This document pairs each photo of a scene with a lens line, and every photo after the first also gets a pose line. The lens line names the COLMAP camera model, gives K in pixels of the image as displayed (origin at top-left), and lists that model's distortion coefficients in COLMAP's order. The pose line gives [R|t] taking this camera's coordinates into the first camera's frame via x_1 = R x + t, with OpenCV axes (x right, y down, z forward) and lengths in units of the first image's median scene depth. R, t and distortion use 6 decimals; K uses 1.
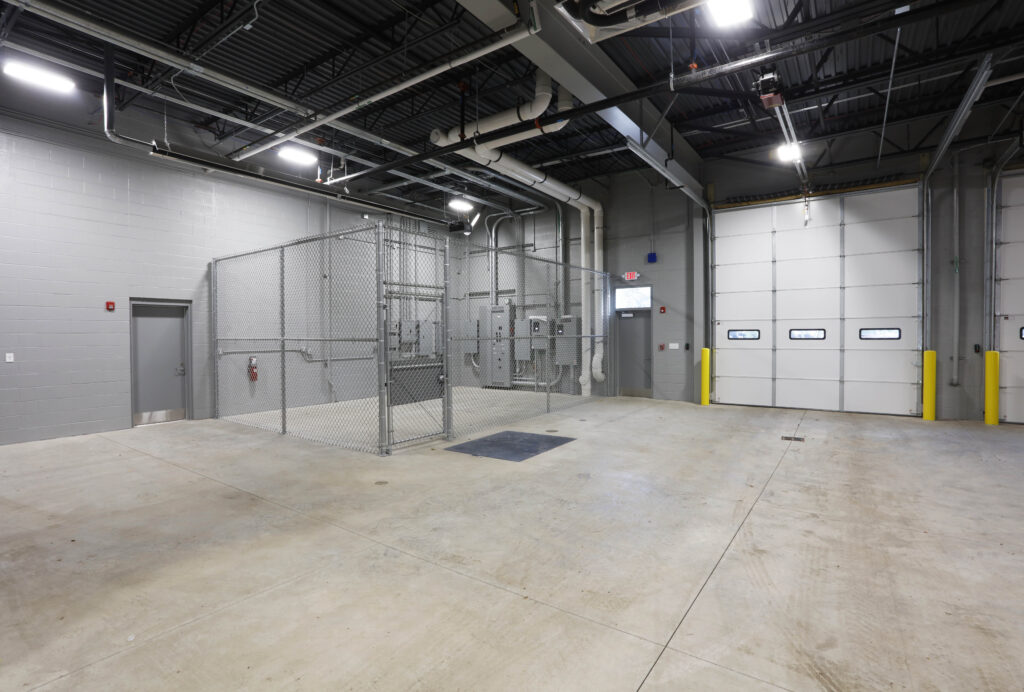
lens RADIAL K [[500.1, 0, 509.5], [0, 500.1, 343.7], [0, 0, 1]] dist [0.000343, -0.000019]
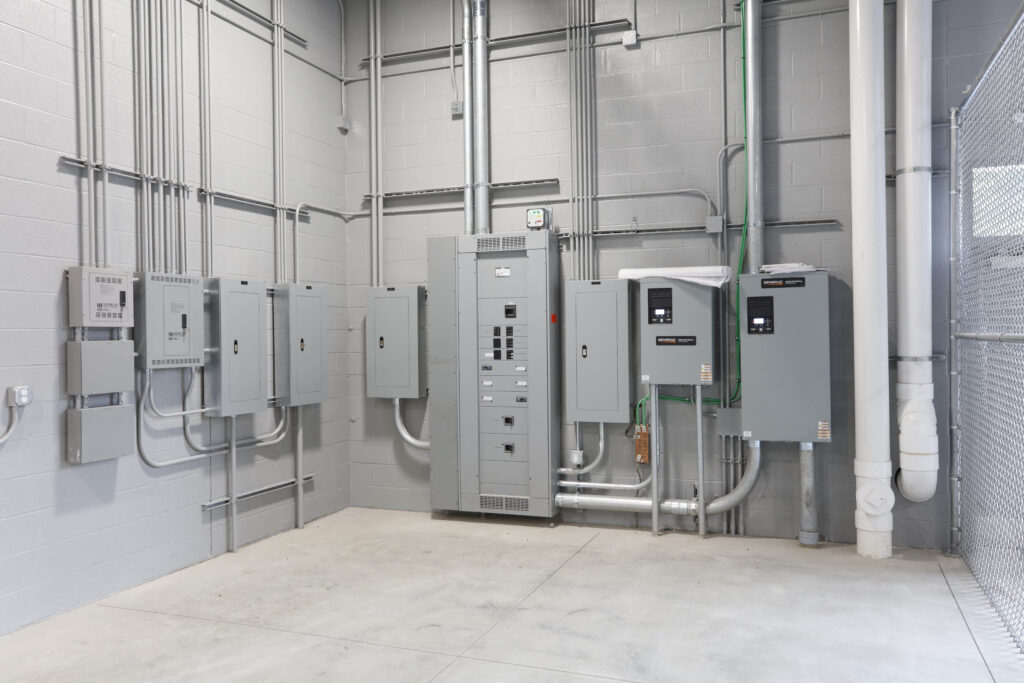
lens RADIAL K [[812.6, 0, 512.8], [0, 812.6, 337.9], [0, 0, 1]] dist [-0.017826, -0.000410]
pose [[0.972103, -0.006599, 0.234462, -0.129351], [0.010366, 0.999836, -0.014840, -0.009248], [-0.234325, 0.016857, 0.972012, 0.555928]]
